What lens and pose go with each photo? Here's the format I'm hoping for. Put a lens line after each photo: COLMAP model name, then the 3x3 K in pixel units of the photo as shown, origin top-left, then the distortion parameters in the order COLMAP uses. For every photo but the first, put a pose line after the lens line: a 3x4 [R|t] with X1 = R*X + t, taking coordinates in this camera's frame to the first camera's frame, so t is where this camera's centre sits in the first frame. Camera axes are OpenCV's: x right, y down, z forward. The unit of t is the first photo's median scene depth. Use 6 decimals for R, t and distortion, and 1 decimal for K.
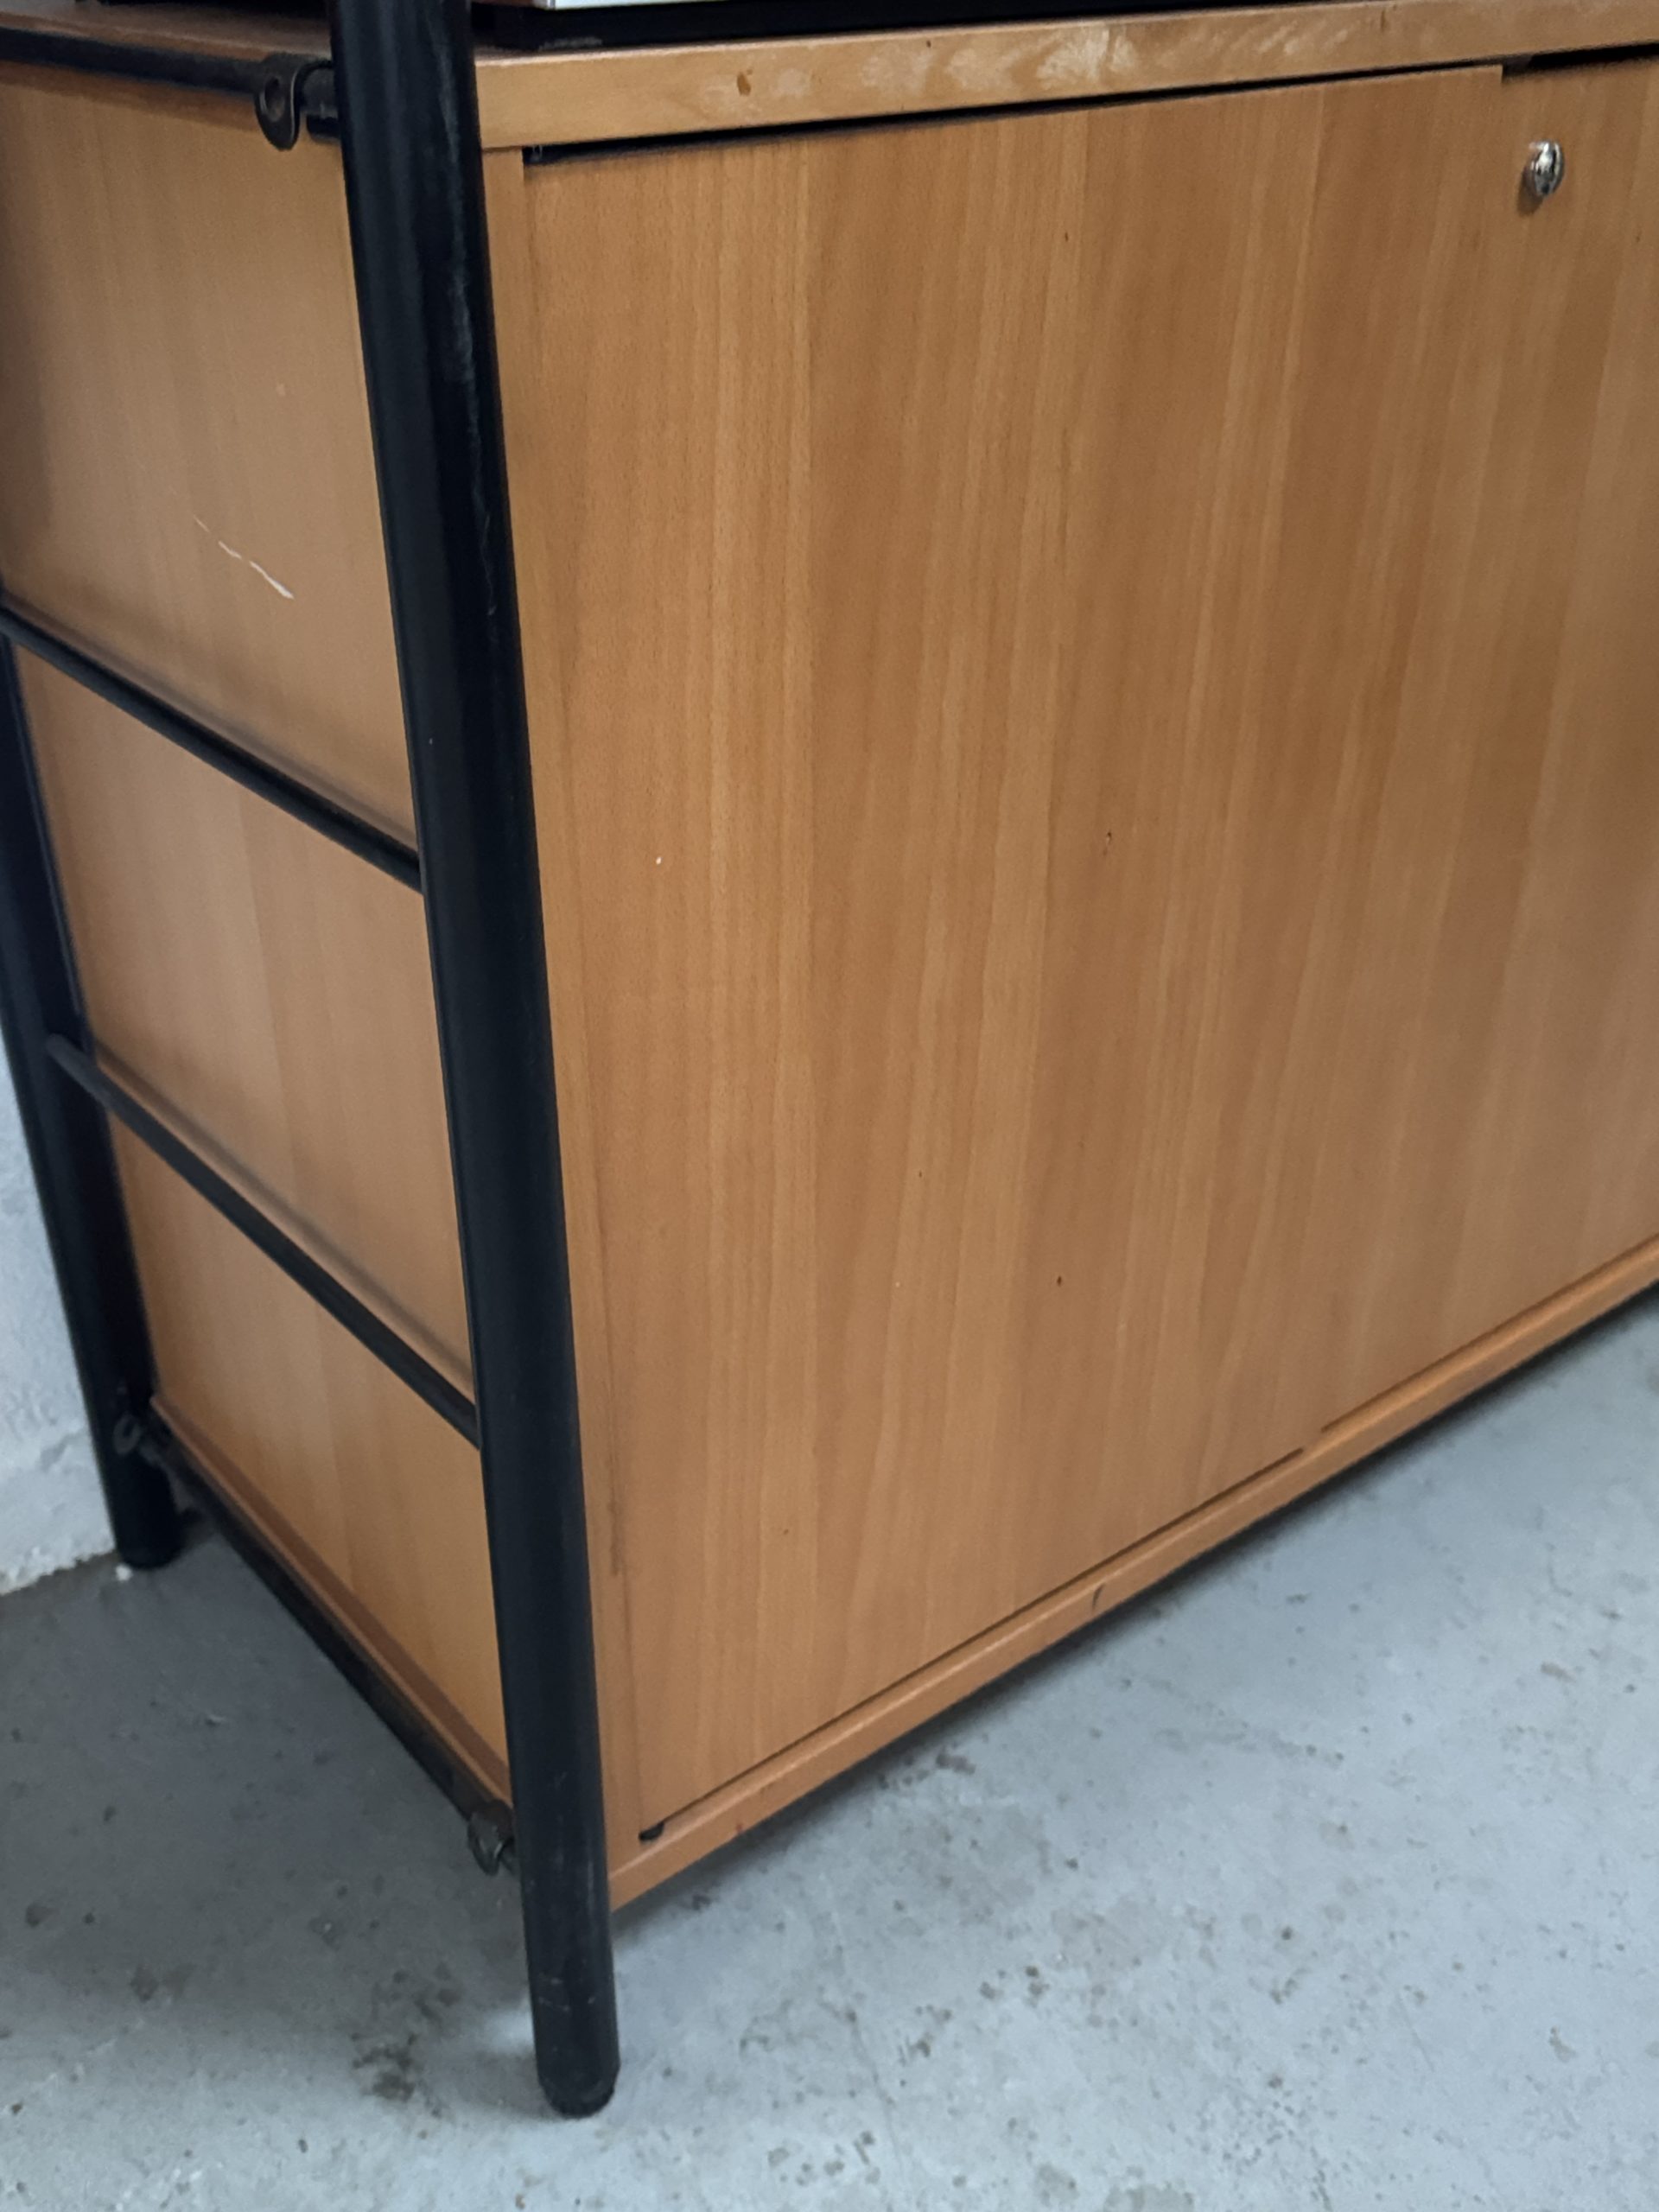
lens RADIAL K [[2194.9, 0, 812.5], [0, 2194.9, 1100.7], [0, 0, 1]] dist [-0.025872, 0.000000]
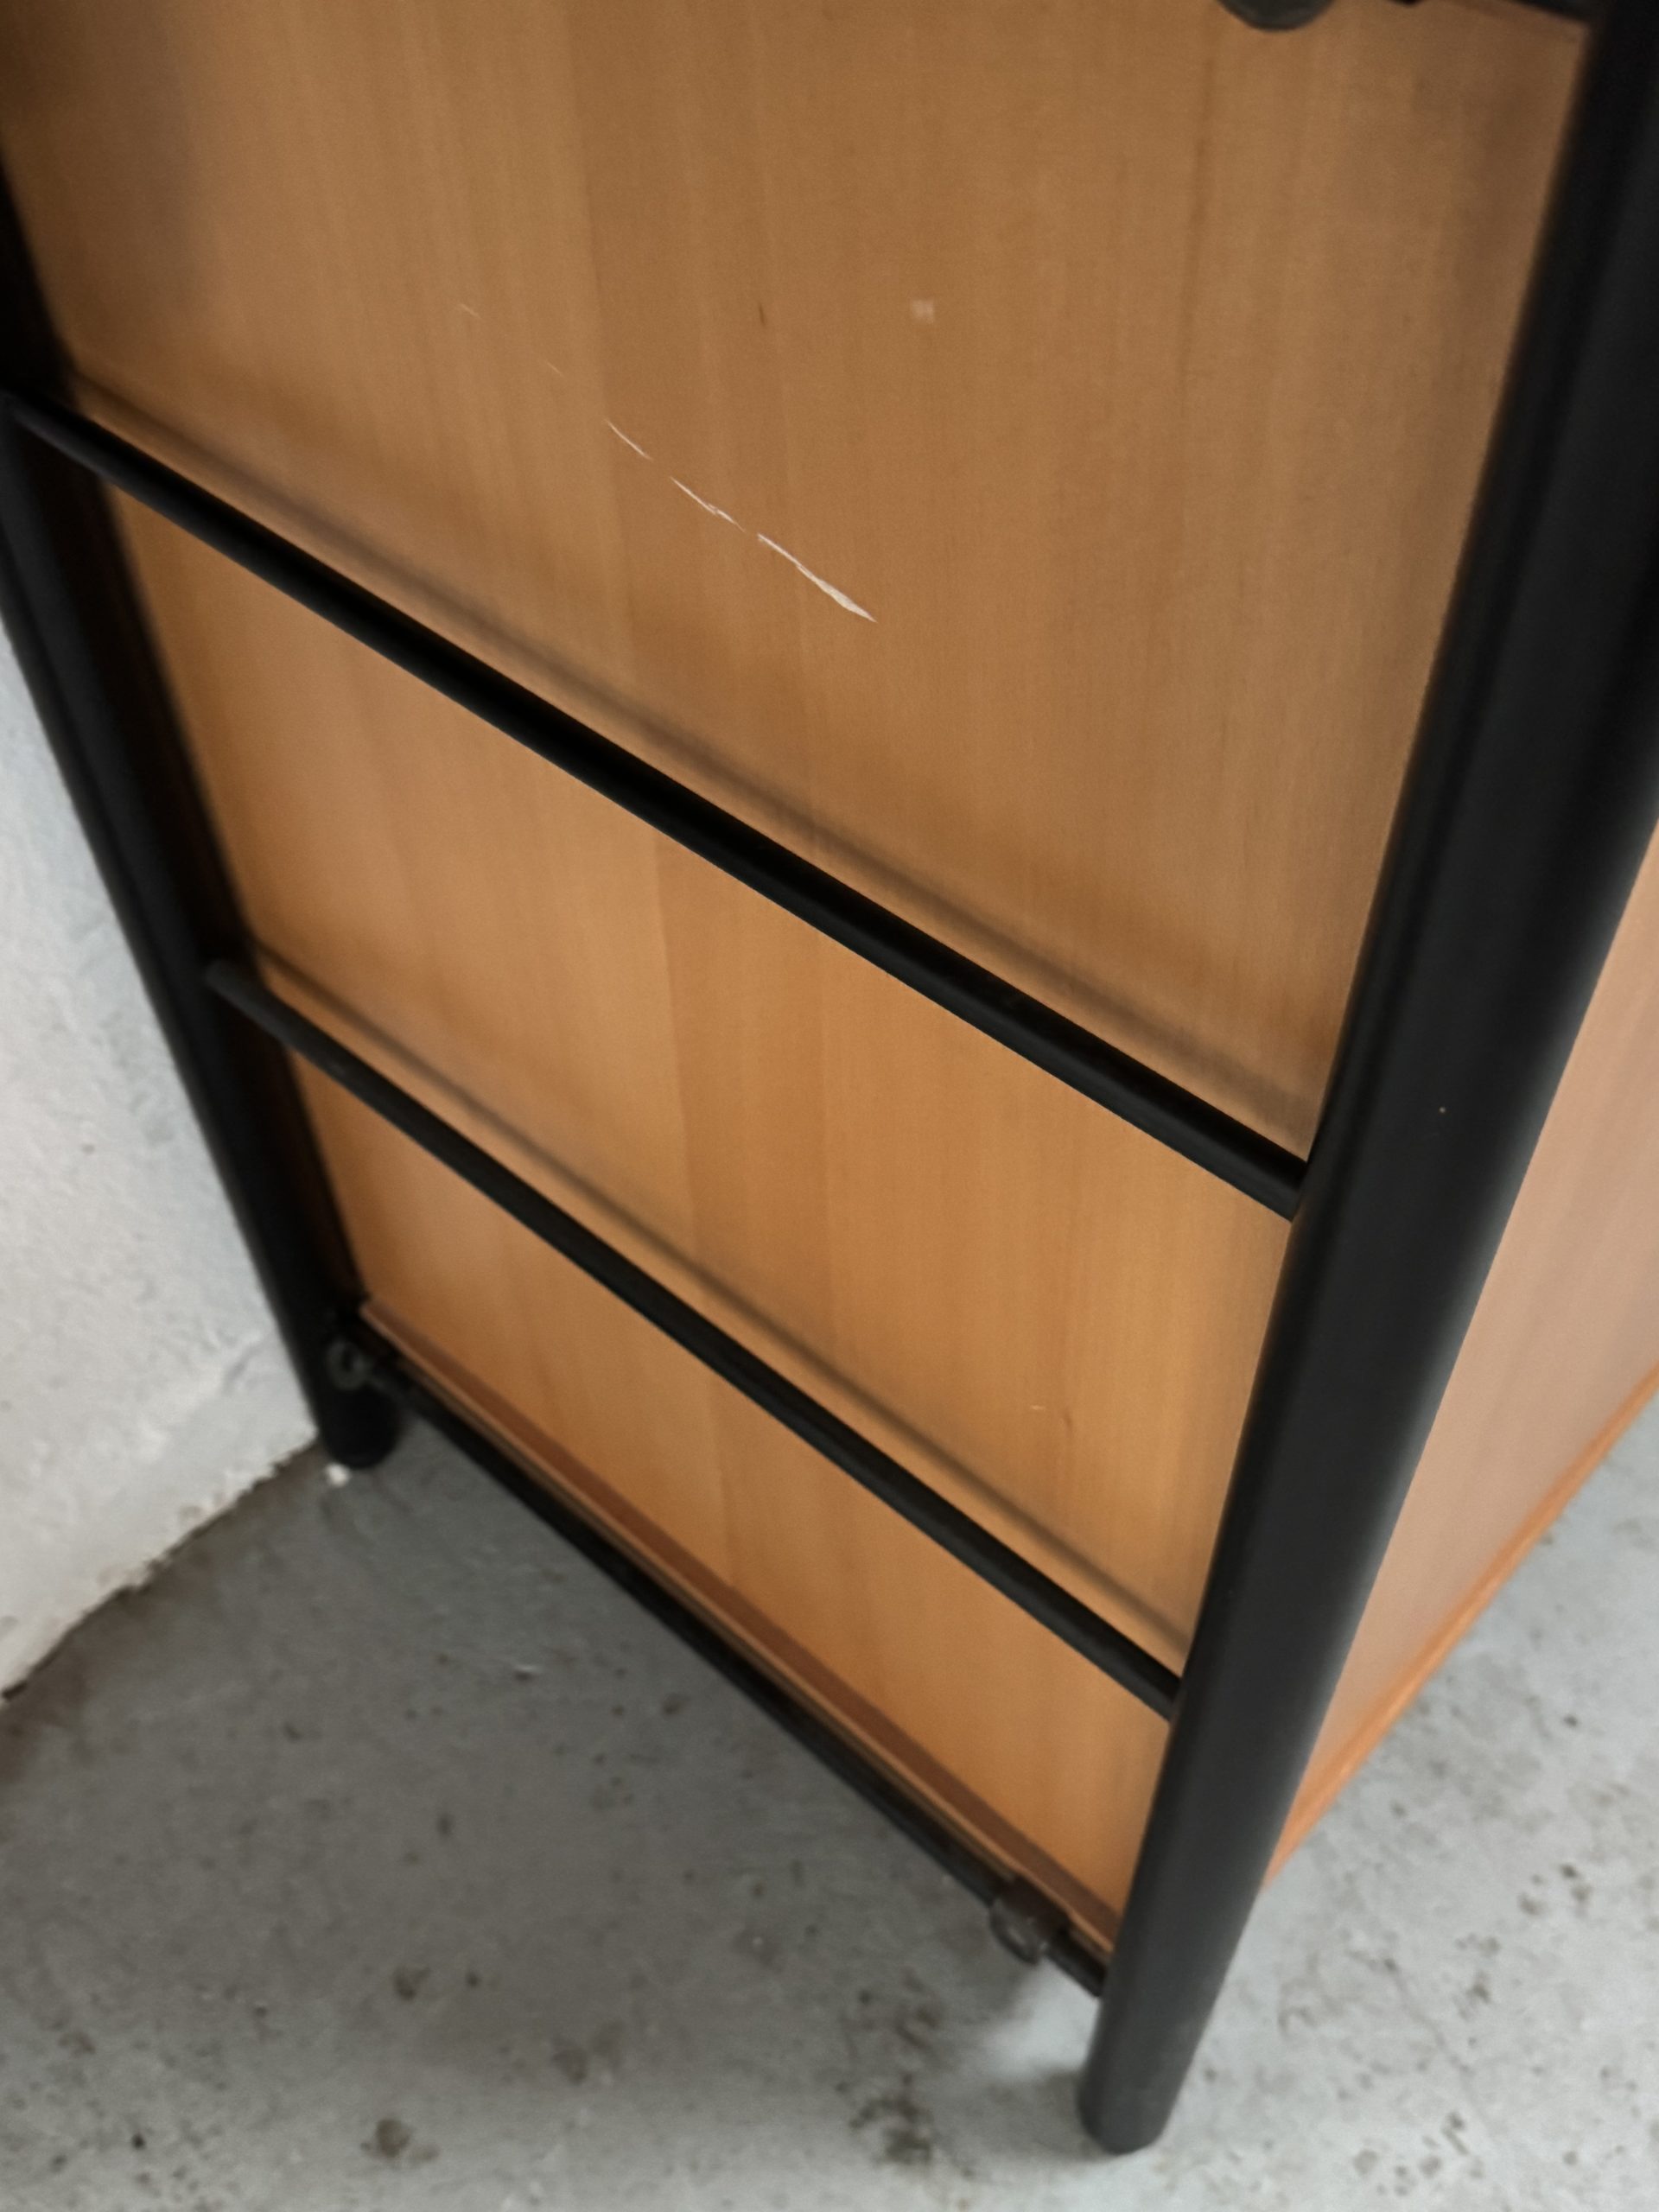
lens RADIAL K [[2194.9, 0, 849.7], [0, 2194.9, 1097.9], [0, 0, 1]] dist [-0.025872, 0.000000]
pose [[0.986975, -0.132861, 0.090709, -0.231440], [0.095325, 0.937200, 0.335514, -0.226066], [-0.129590, -0.322497, 0.937658, 0.314804]]
